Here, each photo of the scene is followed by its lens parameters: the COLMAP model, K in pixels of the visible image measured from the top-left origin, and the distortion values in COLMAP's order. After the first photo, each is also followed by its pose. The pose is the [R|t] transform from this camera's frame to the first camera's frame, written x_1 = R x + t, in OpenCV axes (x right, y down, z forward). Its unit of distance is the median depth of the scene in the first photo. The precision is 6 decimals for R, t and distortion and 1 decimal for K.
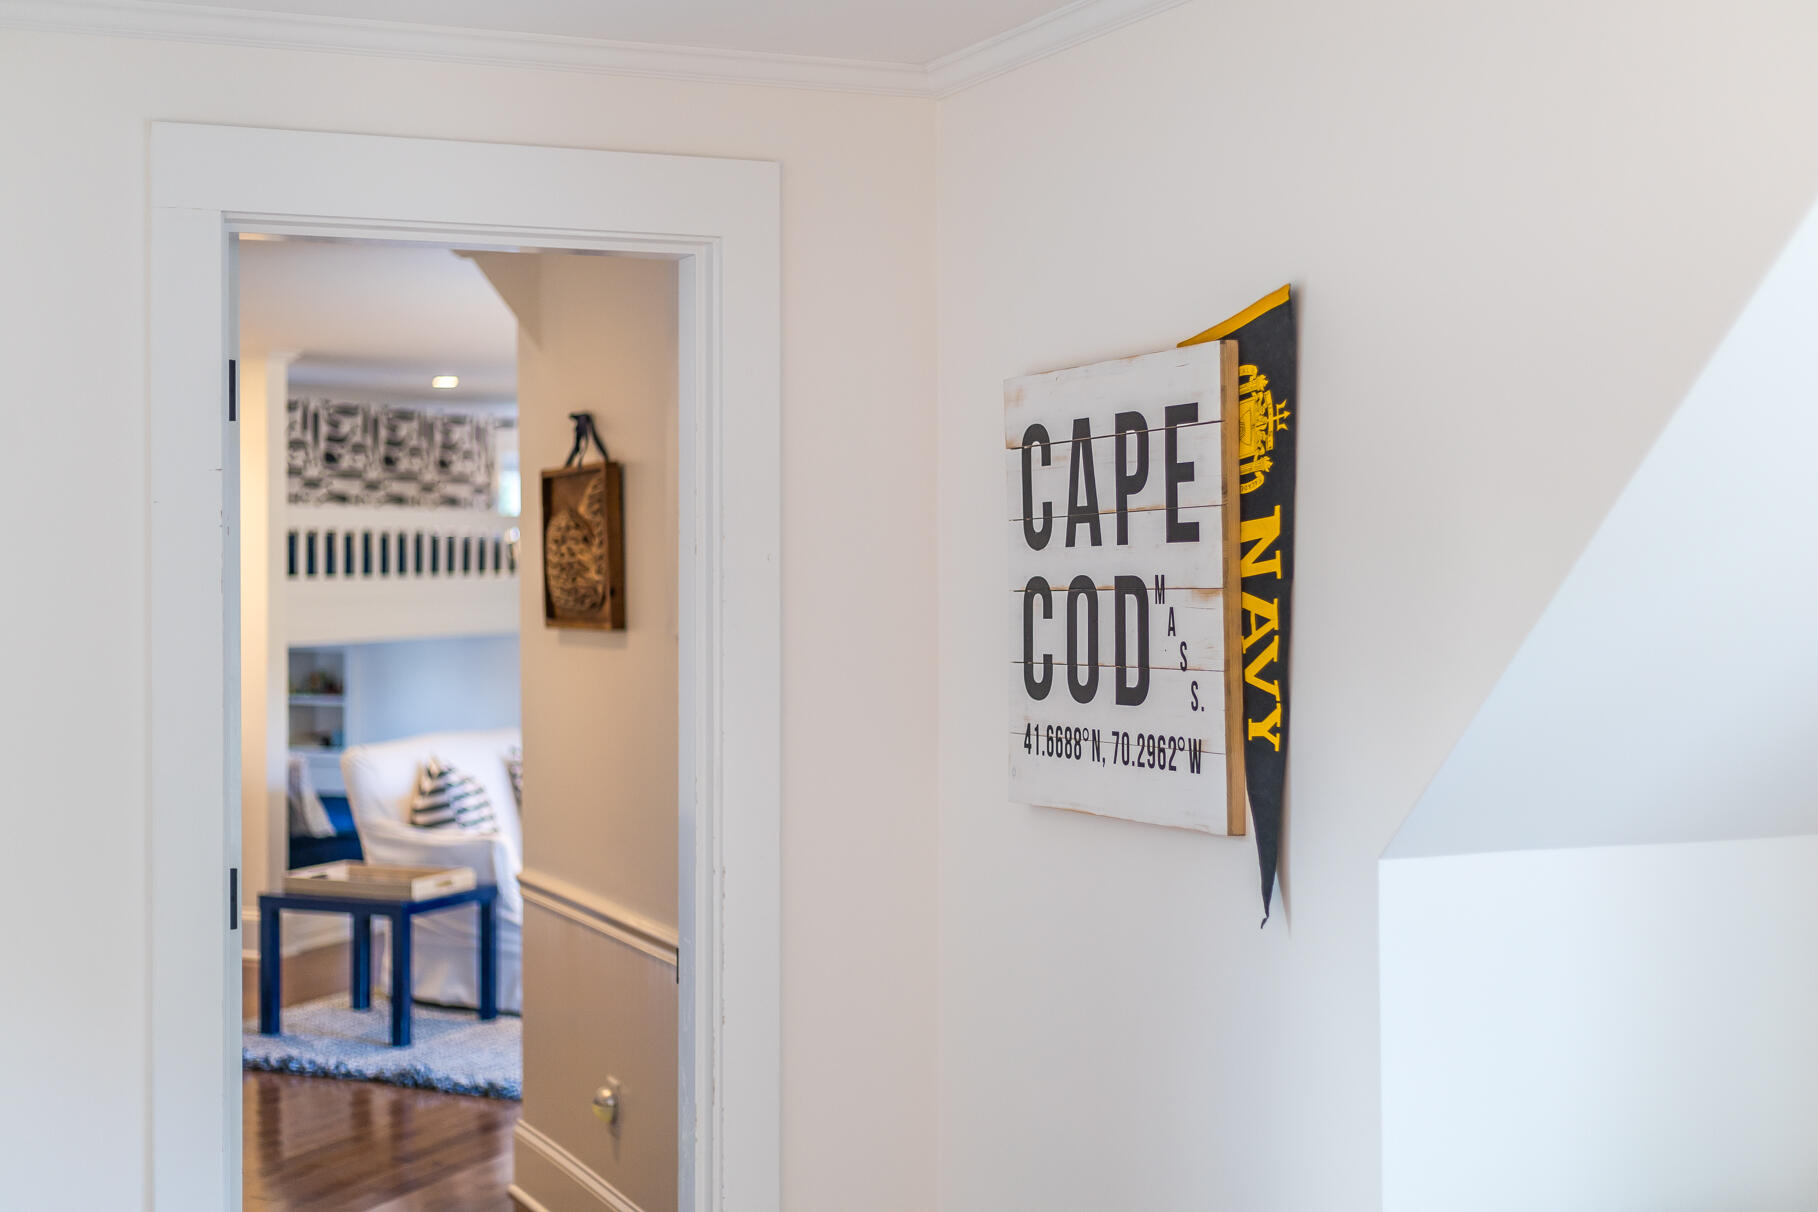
lens RADIAL K [[2670.9, 0, 909.0], [0, 2670.9, 606.0], [0, 0, 1]] dist [0.015752, 0.038118]
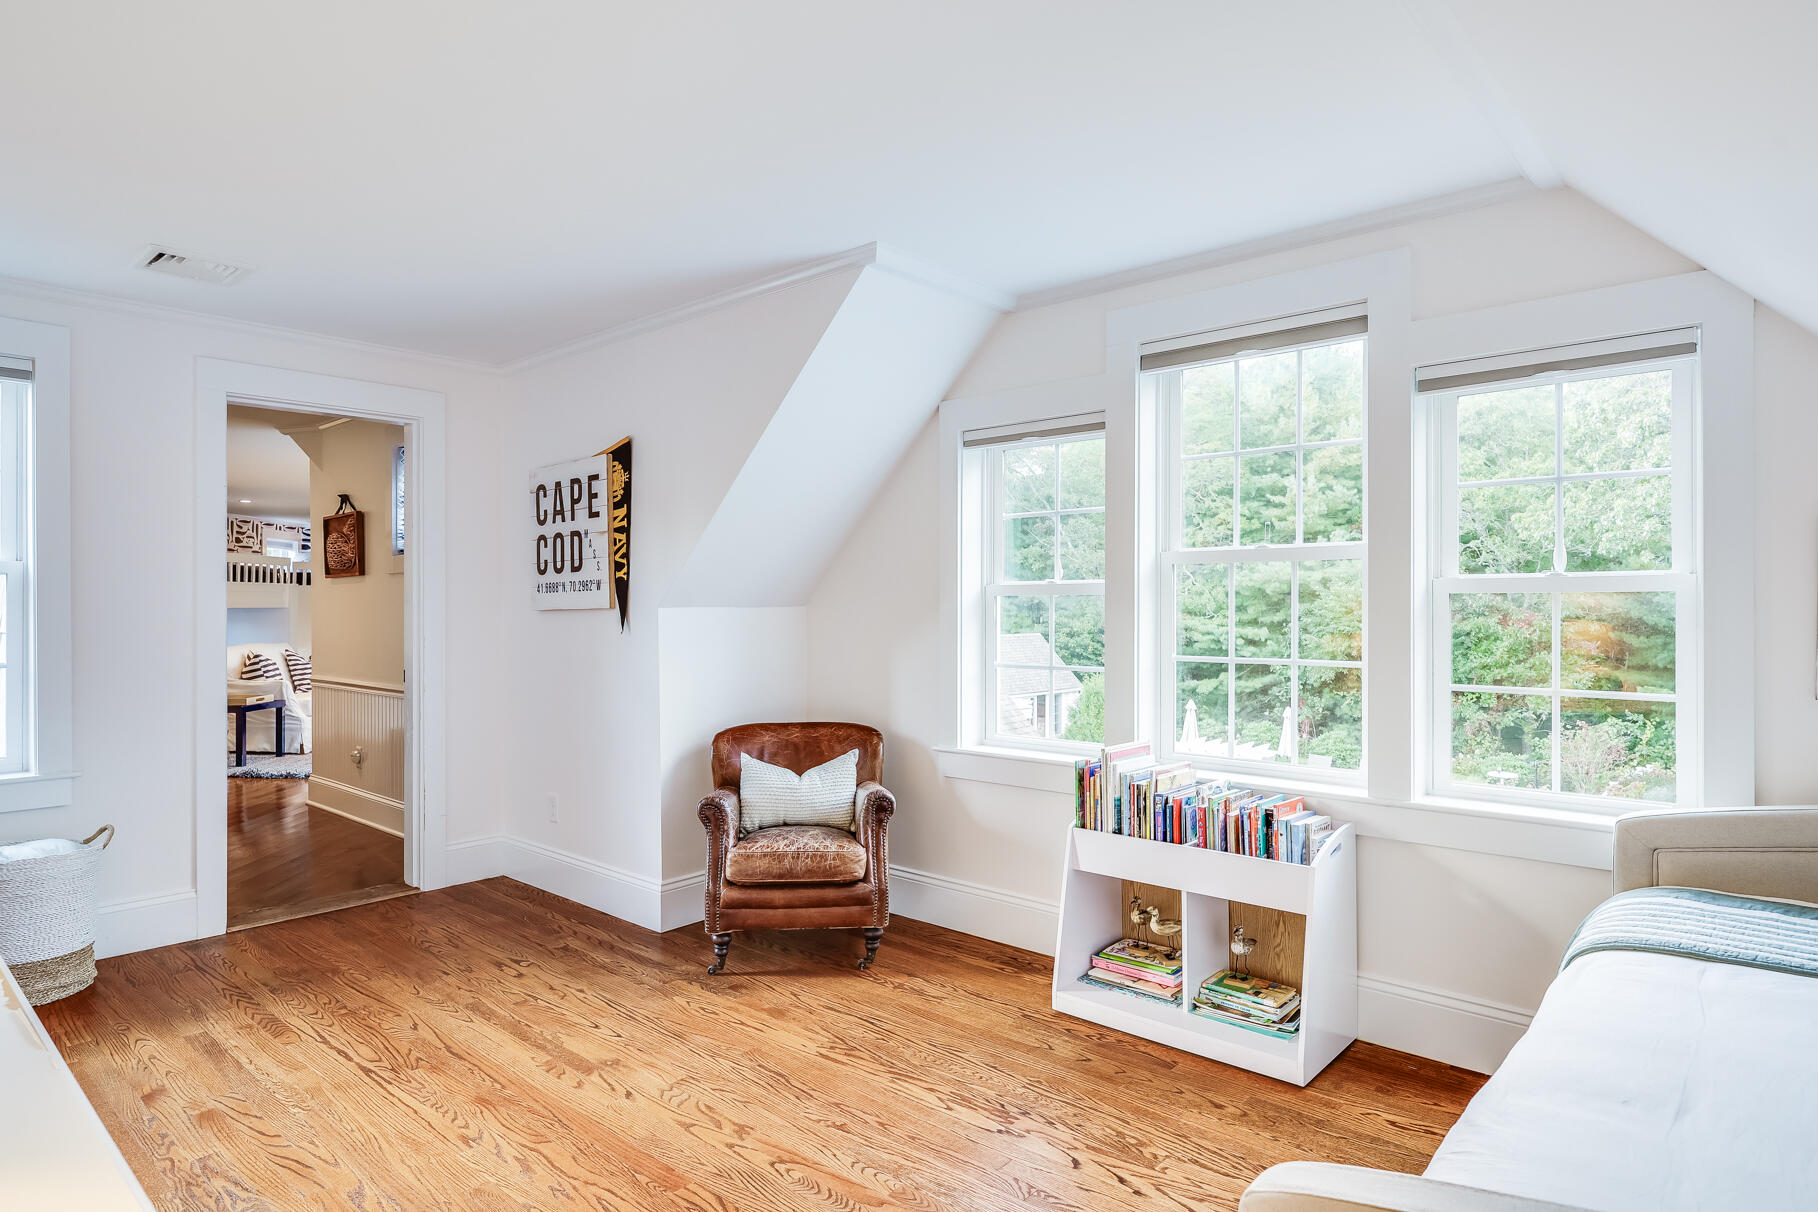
lens RADIAL K [[1007.1, 0, 909.0], [0, 1007.1, 606.0], [0, 0, 1]] dist [-0.002701, -0.000726]
pose [[0.908912, -0.004479, 0.416965, -0.054227], [0.008118, 0.999943, -0.006953, 0.088094], [-0.416910, 0.009705, 0.908896, -0.232356]]
